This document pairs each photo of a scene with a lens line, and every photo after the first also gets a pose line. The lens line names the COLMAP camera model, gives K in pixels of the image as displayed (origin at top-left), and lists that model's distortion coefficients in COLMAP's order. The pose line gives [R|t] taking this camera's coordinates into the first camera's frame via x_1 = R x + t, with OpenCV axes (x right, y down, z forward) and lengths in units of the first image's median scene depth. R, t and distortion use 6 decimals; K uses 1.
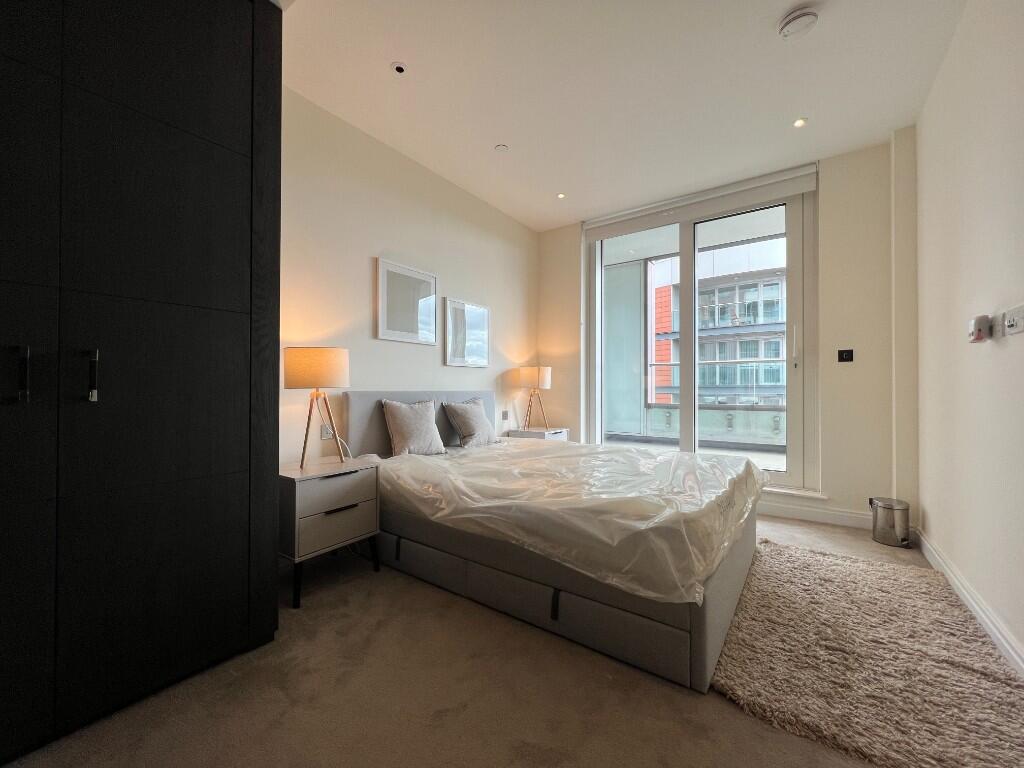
lens RADIAL K [[415.1, 0, 510.3], [0, 415.1, 390.7], [0, 0, 1]] dist [-0.000315, -0.000124]
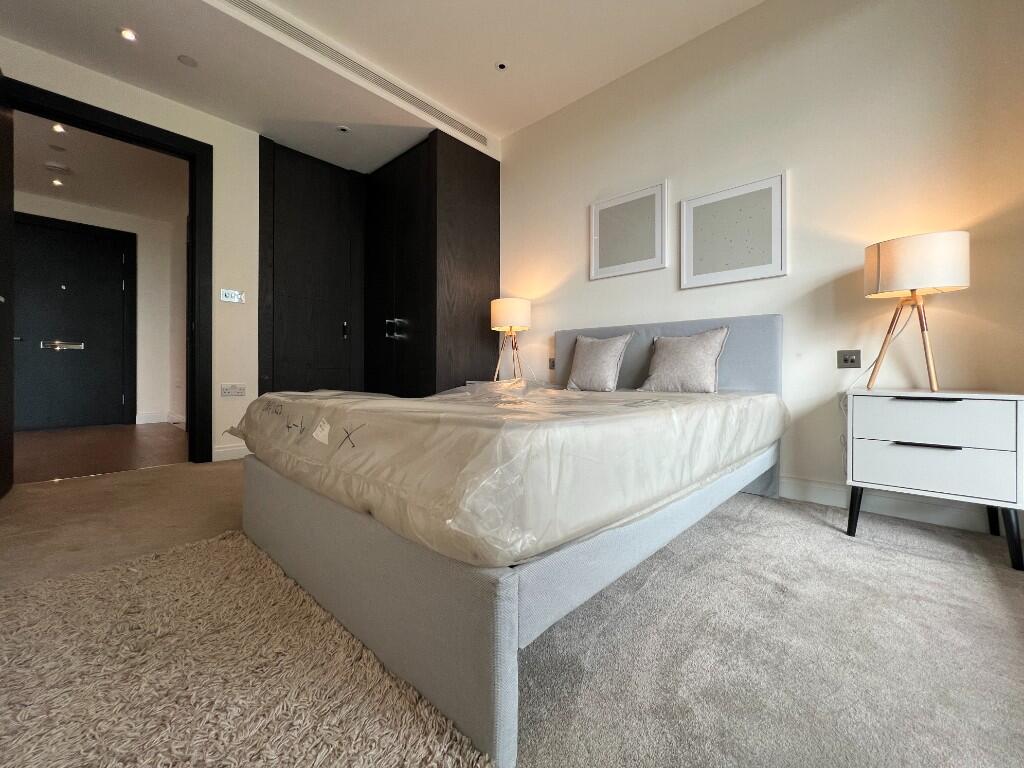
lens RADIAL K [[415.1, 0, 510.3], [0, 415.1, 390.7], [0, 0, 1]] dist [-0.000315, -0.000124]
pose [[-0.122672, 0.036809, -0.991764, 0.758182], [-0.011250, 0.999196, 0.038477, 0.116071], [0.992384, 0.015877, -0.122159, 0.912071]]
